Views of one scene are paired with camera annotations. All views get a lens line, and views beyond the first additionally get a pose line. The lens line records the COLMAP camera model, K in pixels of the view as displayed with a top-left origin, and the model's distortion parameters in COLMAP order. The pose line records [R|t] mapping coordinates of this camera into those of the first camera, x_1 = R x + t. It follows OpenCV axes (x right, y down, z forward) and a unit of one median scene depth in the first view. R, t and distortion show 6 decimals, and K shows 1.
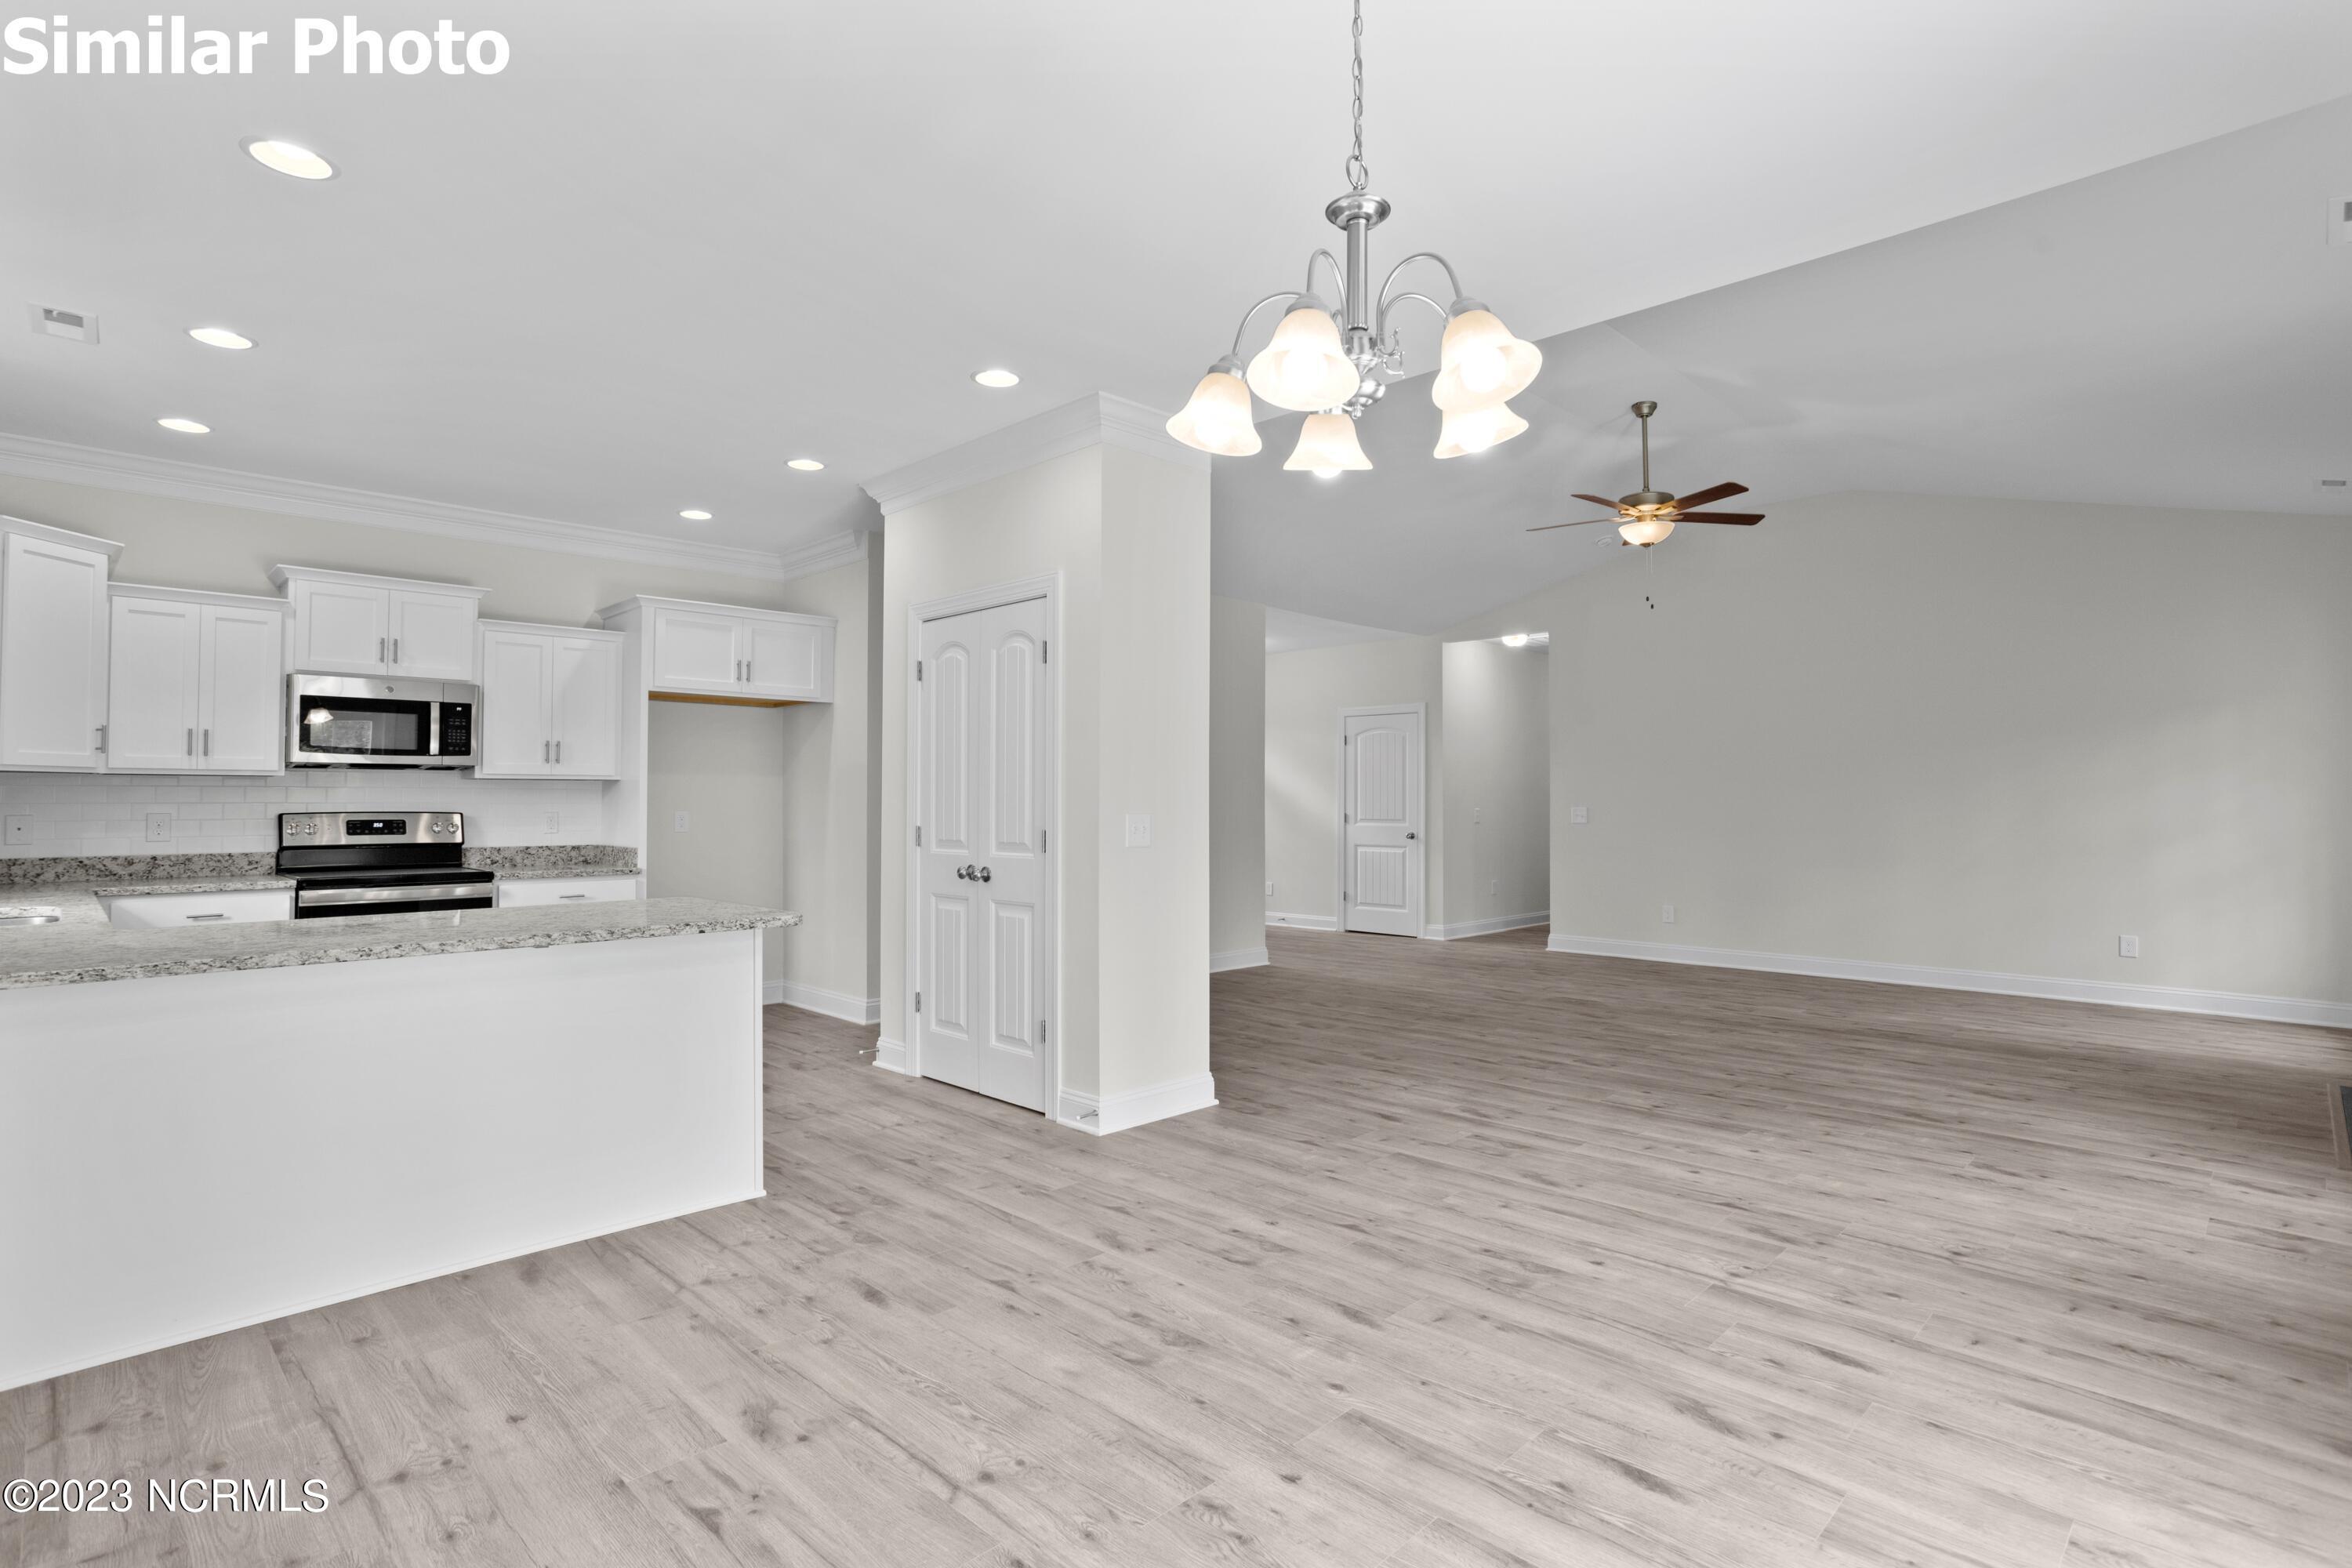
lens RADIAL K [[1161.9, 0, 1184.8], [0, 1161.9, 784.8], [0, 0, 1]] dist [-0.029299, 0.015906]
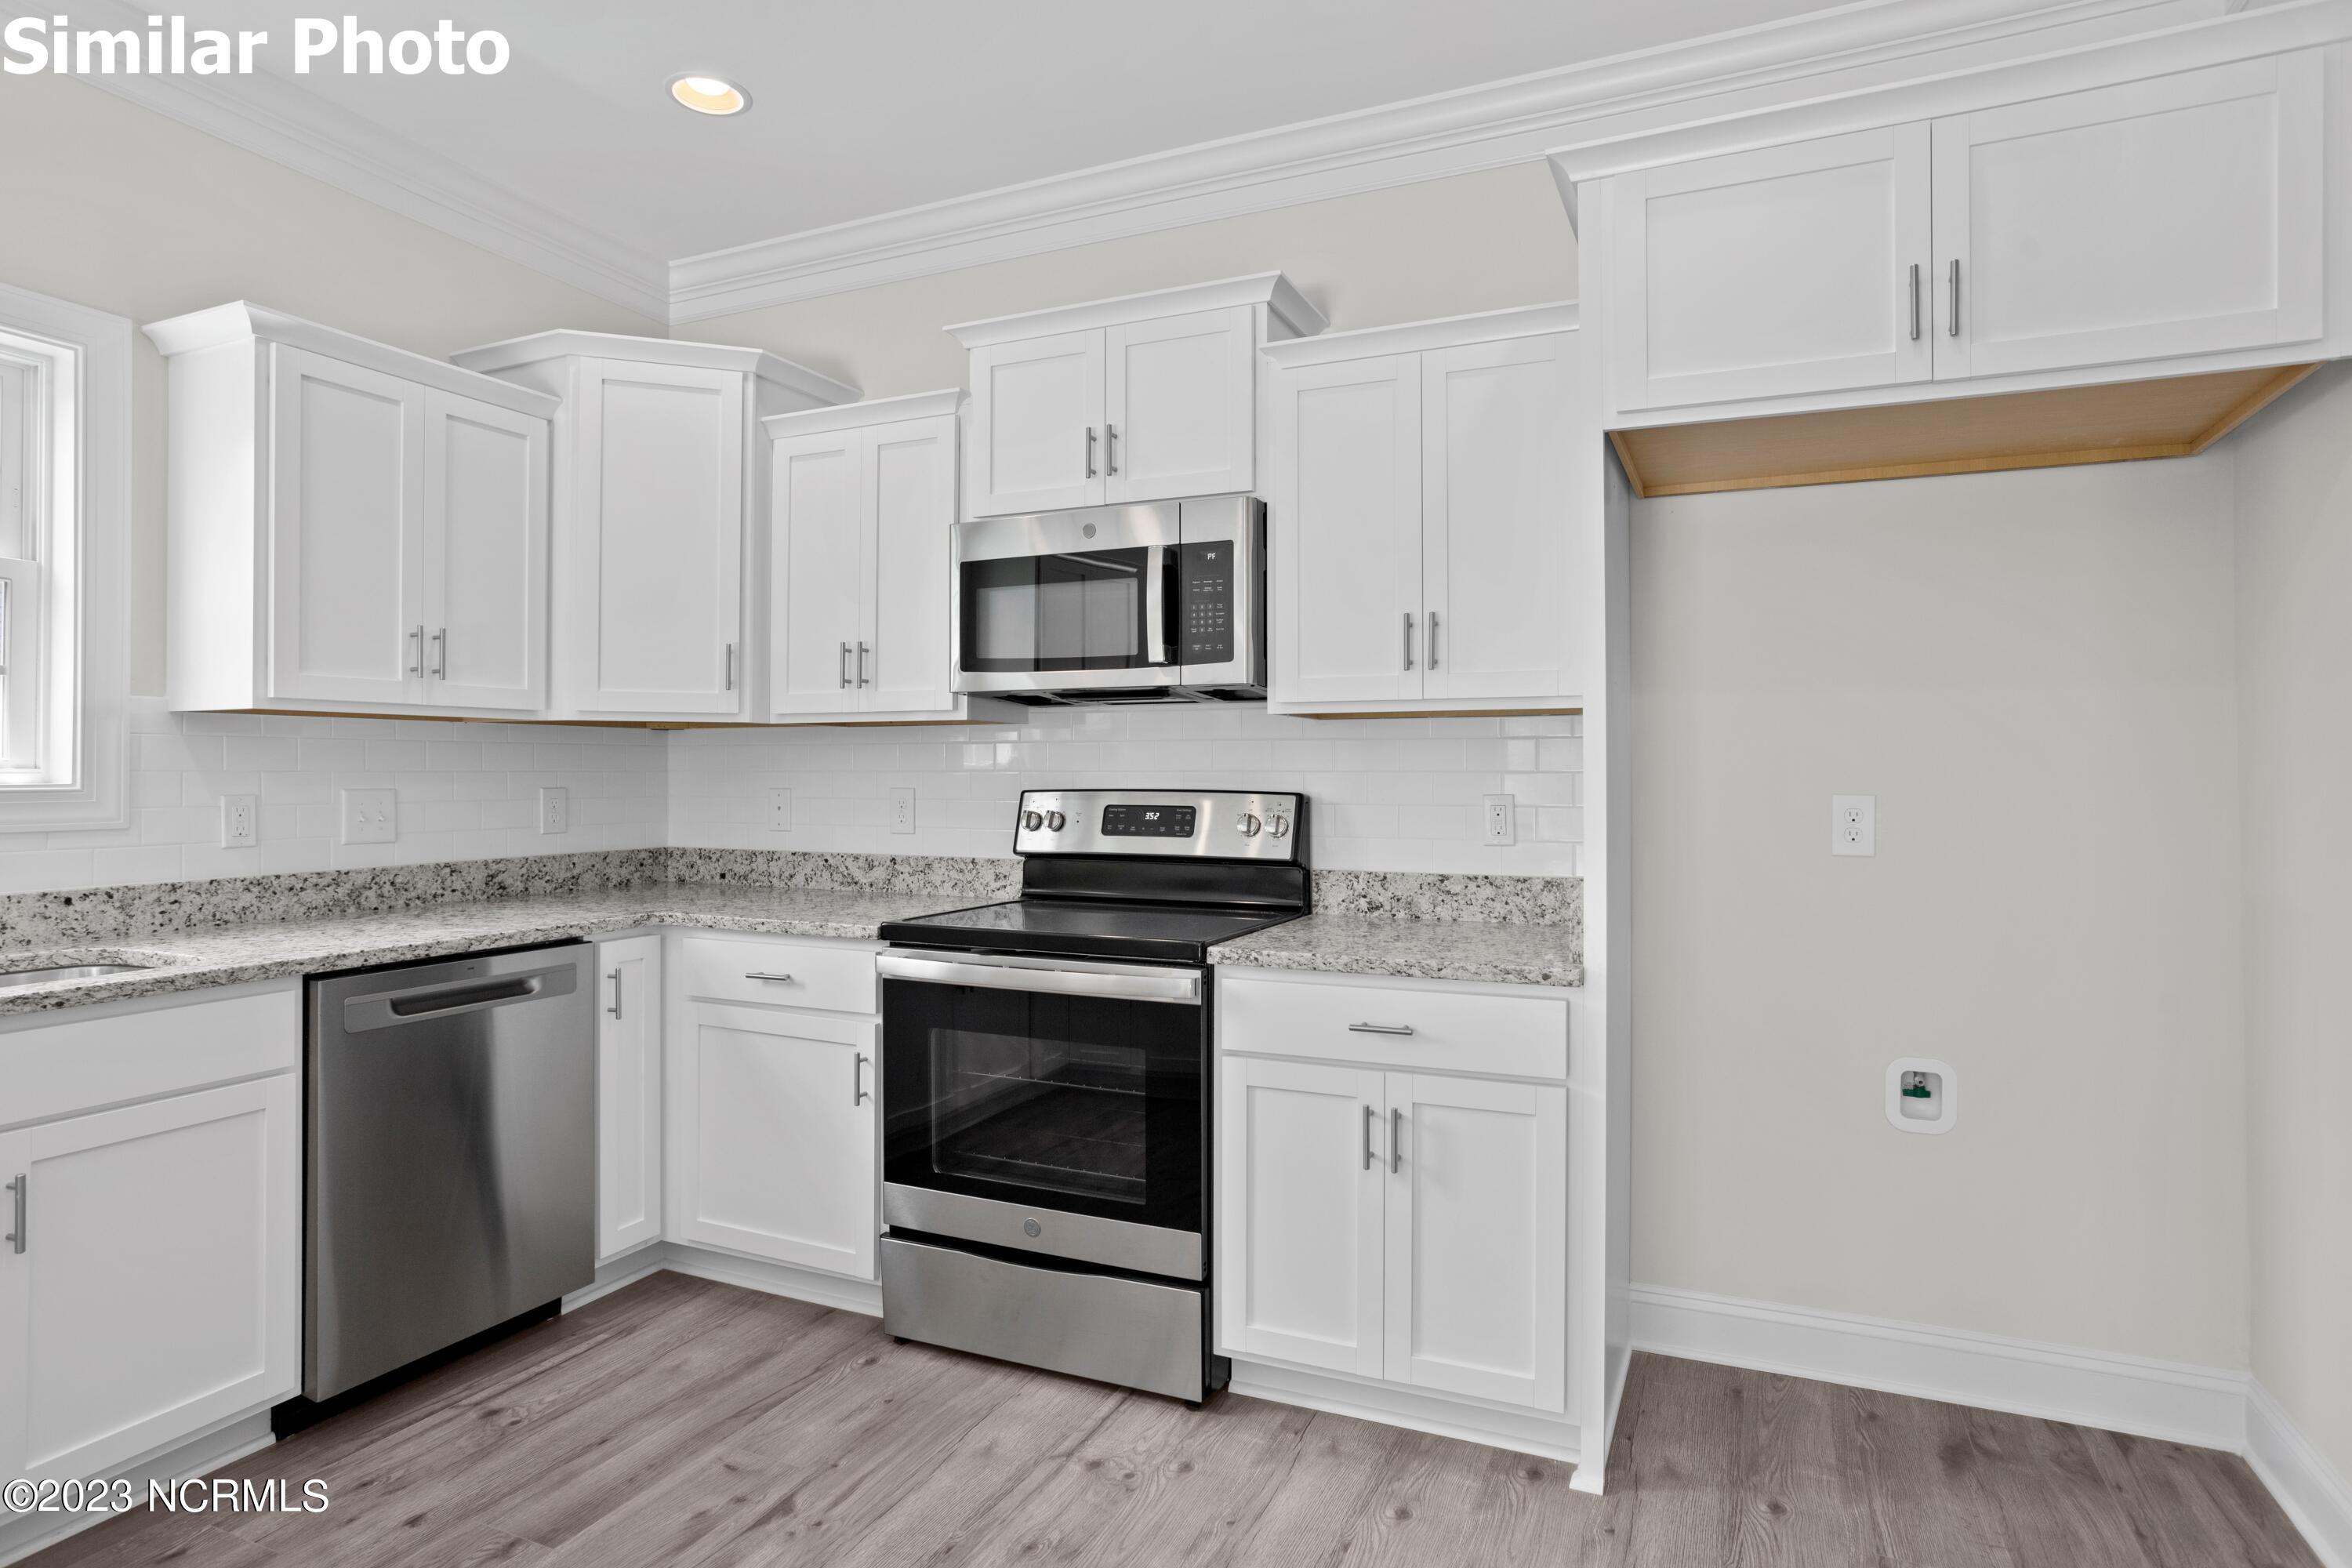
lens RADIAL K [[1289.1, 0, 1097.1], [0, 1289.1, 756.0], [0, 0, 1]] dist [0.018235, 0.002144]
pose [[0.330109, -0.015194, -0.943820, -0.324113], [0.012484, 0.999853, -0.011730, 0.027447], [0.943860, -0.007911, 0.330251, 1.422066]]
